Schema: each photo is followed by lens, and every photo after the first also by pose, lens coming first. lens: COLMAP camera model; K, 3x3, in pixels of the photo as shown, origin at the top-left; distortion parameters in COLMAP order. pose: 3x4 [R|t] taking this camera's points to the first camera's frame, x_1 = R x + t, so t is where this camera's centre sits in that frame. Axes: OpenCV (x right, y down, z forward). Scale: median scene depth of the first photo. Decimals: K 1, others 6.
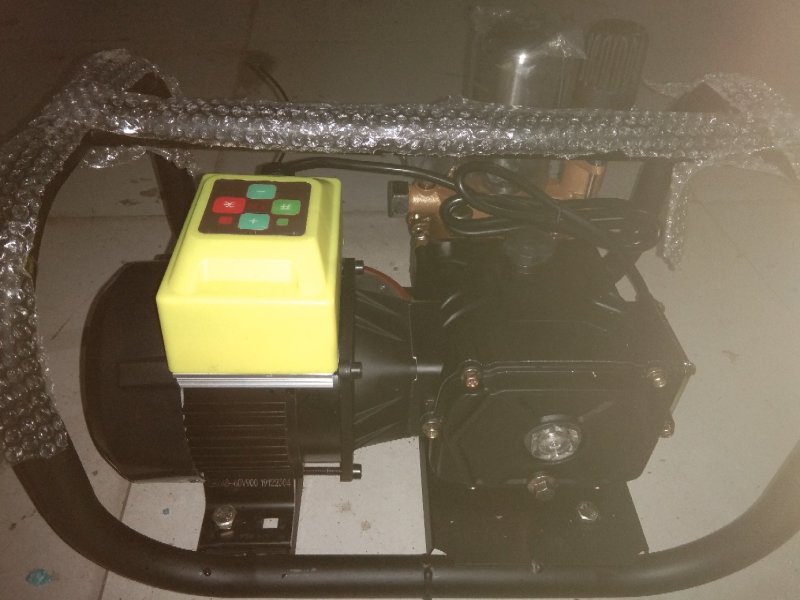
lens RADIAL K [[637.9, 0, 400.0], [0, 637.9, 300.0], [0, 0, 1]] dist [0.111364, -0.165310]
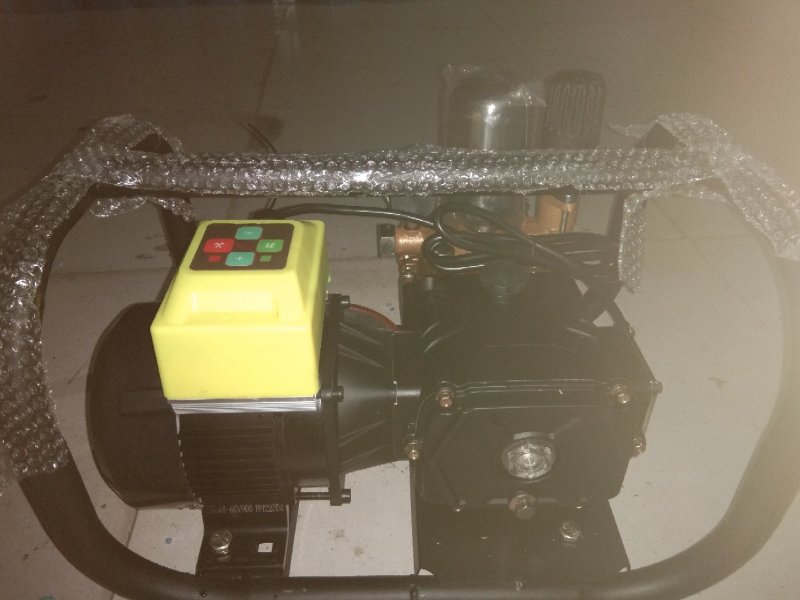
lens RADIAL K [[637.9, 0, 400.0], [0, 637.9, 300.0], [0, 0, 1]] dist [0.111364, -0.165310]
pose [[0.998905, -0.031804, -0.034320, 0.076433], [0.028816, 0.996022, -0.084319, 0.045382], [0.036866, 0.083237, 0.995848, -0.080554]]
